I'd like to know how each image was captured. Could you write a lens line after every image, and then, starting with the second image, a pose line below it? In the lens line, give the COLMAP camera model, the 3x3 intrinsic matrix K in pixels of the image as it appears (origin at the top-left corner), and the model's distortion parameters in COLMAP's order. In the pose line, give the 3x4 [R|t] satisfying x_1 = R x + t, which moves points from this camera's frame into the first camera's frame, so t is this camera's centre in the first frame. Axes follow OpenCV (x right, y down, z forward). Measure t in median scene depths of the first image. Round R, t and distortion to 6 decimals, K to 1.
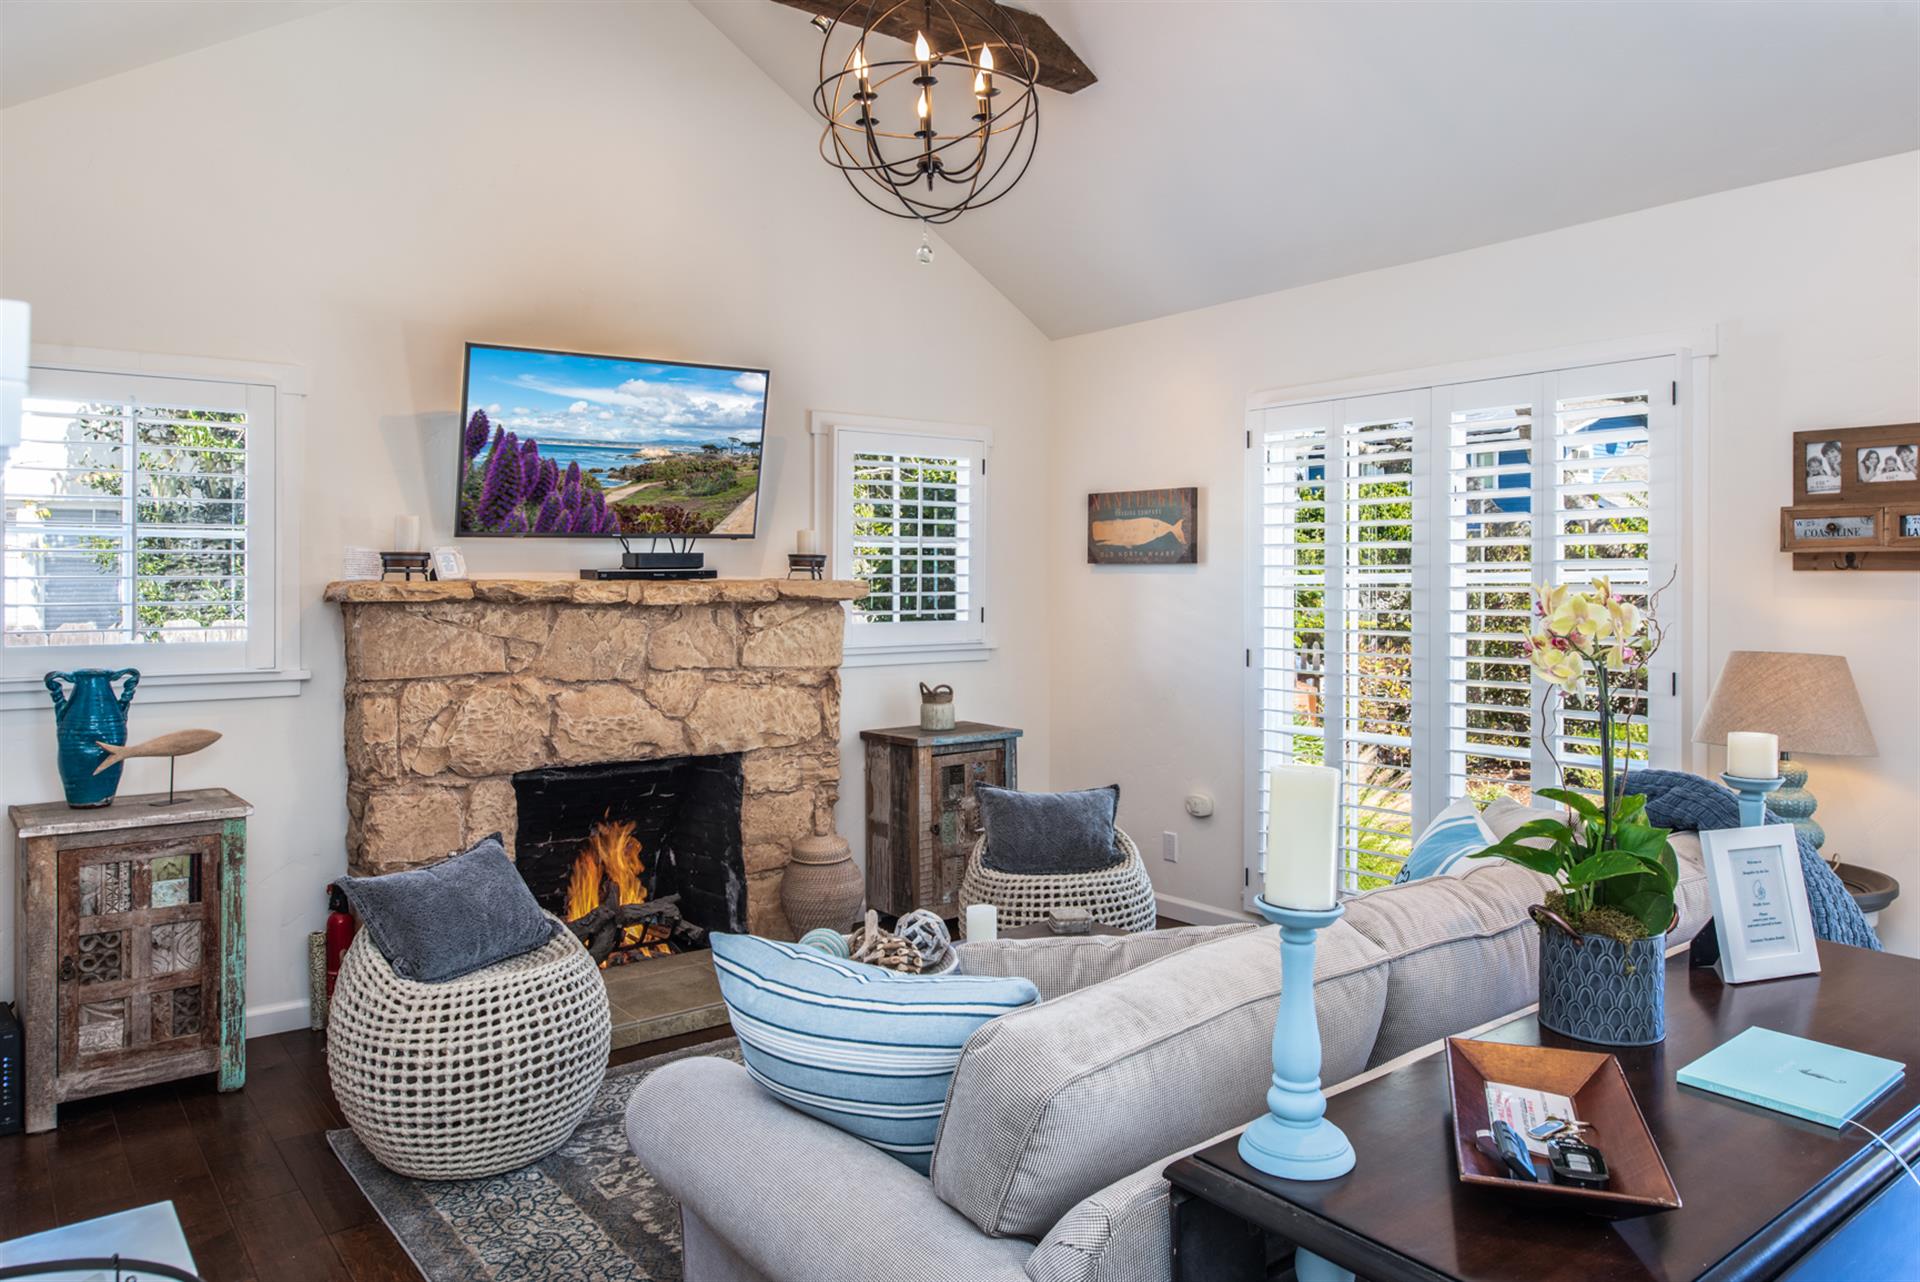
lens RADIAL K [[1295.2, 0, 962.6], [0, 1295.2, 627.2], [0, 0, 1]] dist [-0.010079, -0.005425]
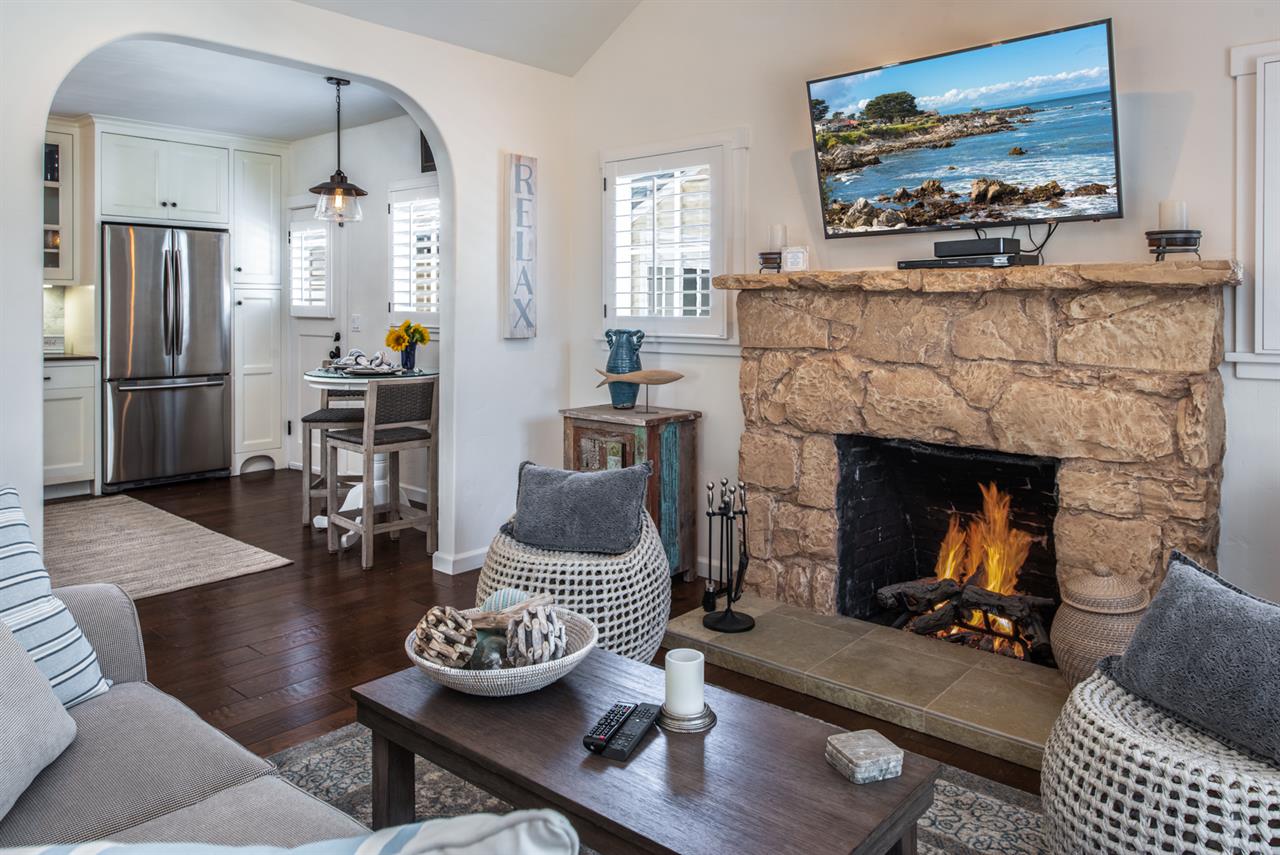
lens RADIAL K [[863.5, 0, 635.6], [0, 863.5, 316.9], [0, 0, 1]] dist [-0.010079, -0.005425]
pose [[0.195027, 0.014644, -0.980689, 0.377064], [-0.035679, 0.999333, 0.007827, 0.005263], [0.980149, 0.033463, 0.195419, 0.634536]]
